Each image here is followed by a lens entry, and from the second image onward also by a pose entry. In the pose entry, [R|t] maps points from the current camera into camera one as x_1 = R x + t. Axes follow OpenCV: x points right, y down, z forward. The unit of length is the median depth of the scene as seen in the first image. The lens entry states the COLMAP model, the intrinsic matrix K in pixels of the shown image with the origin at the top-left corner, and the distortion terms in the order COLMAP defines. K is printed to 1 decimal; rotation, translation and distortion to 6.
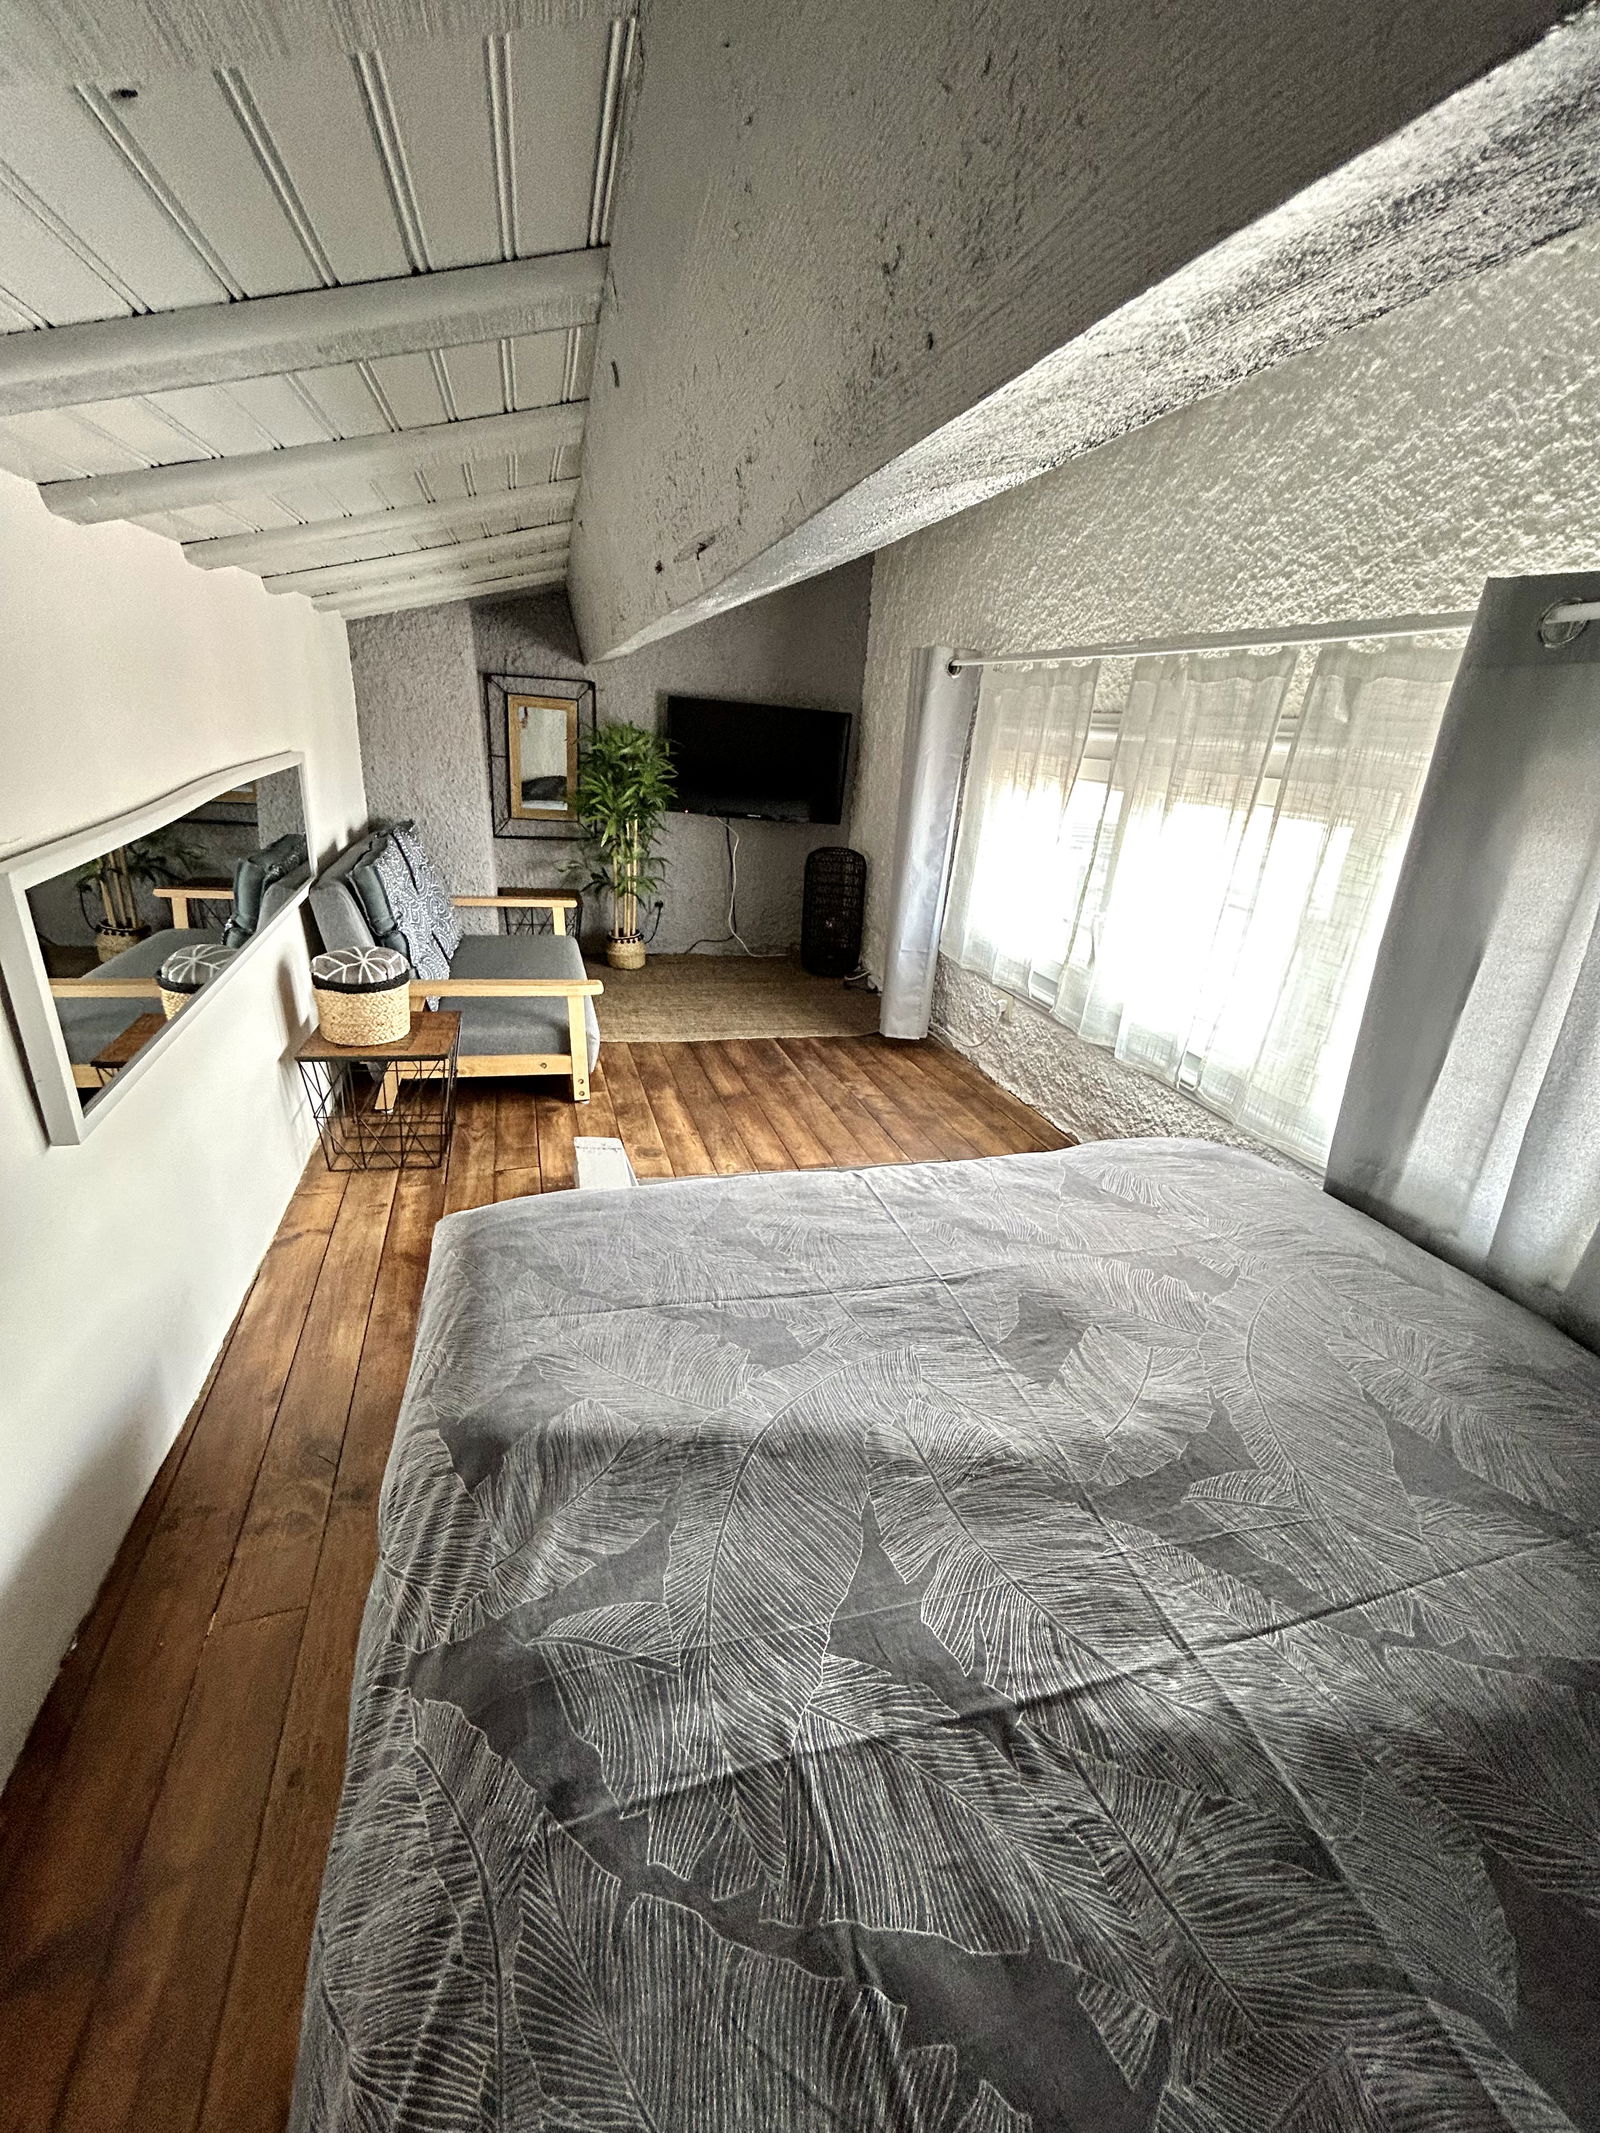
lens RADIAL K [[863.1, 0, 790.2], [0, 863.1, 1054.0], [0, 0, 1]] dist [-0.001591, 0.000071]
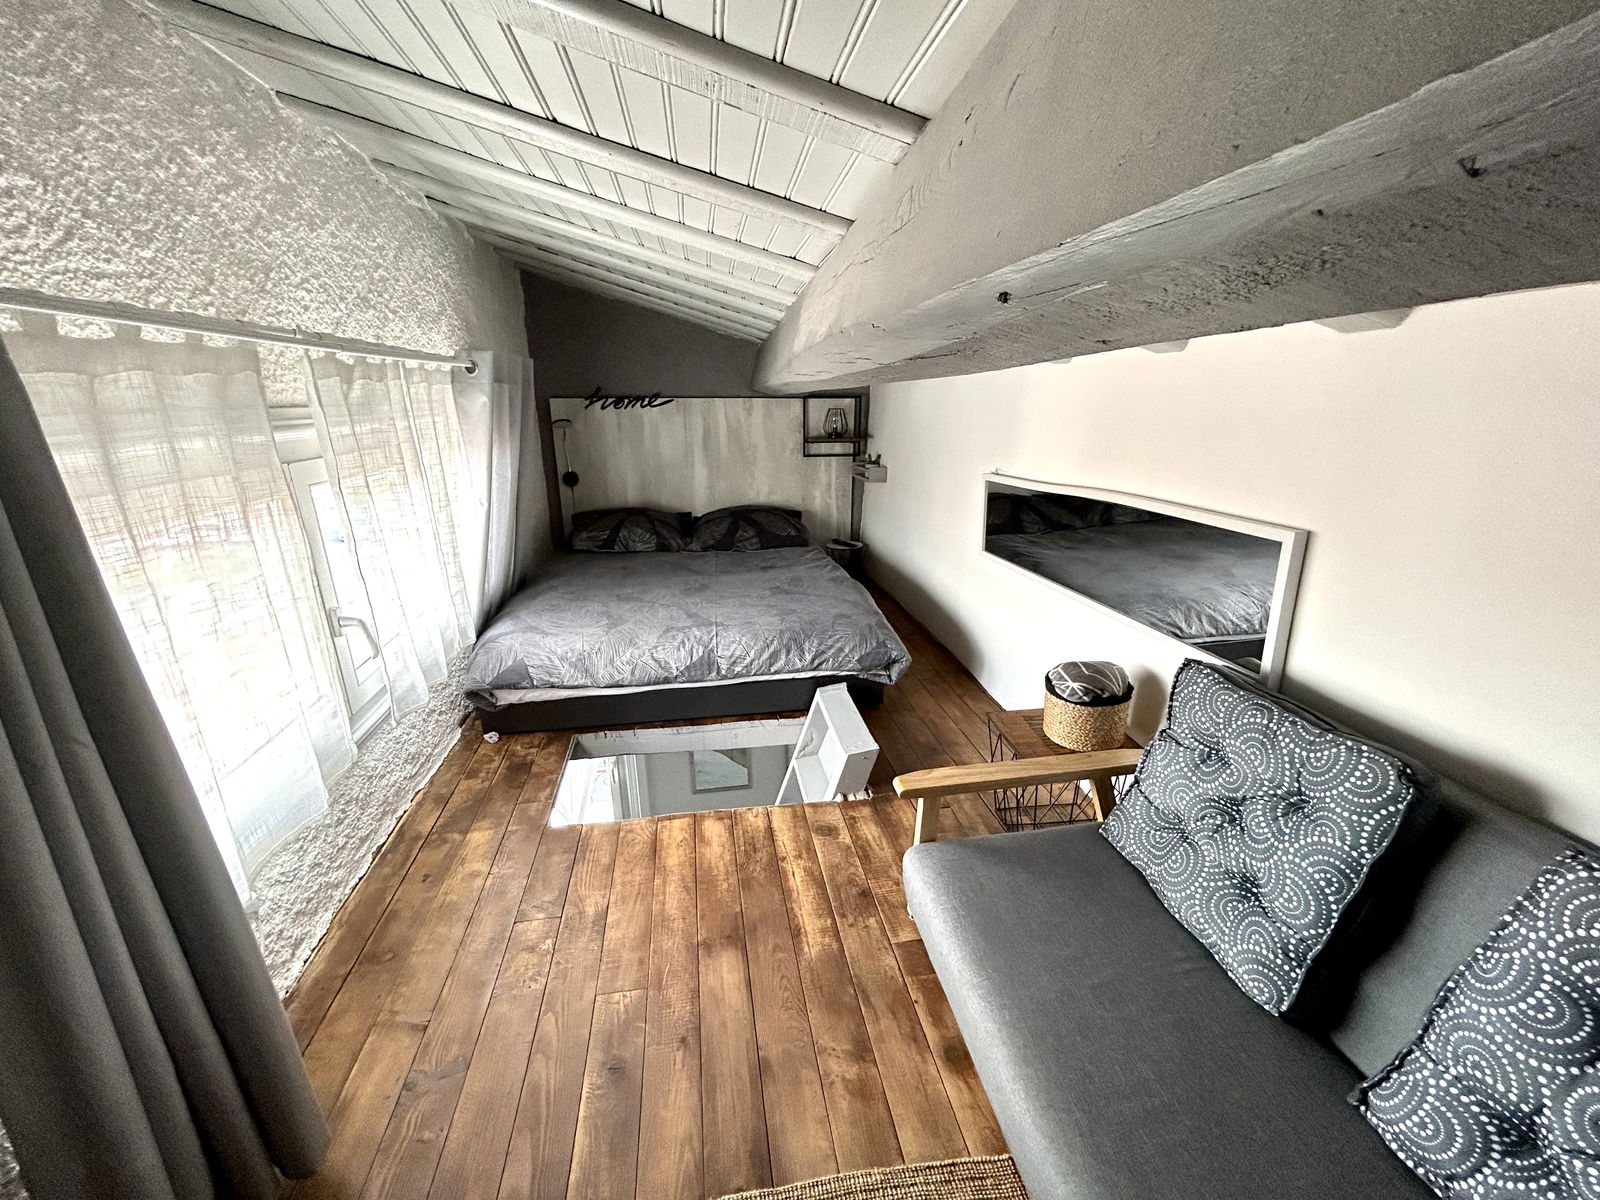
lens RADIAL K [[647.4, 0, 796.3], [0, 647.4, 605.0], [0, 0, 1]] dist [-0.001591, 0.000071]
pose [[-0.989735, -0.093804, 0.107826, -0.174887], [-0.003589, 0.770536, 0.637387, -0.576105], [-0.142873, 0.630457, -0.762962, 1.351739]]
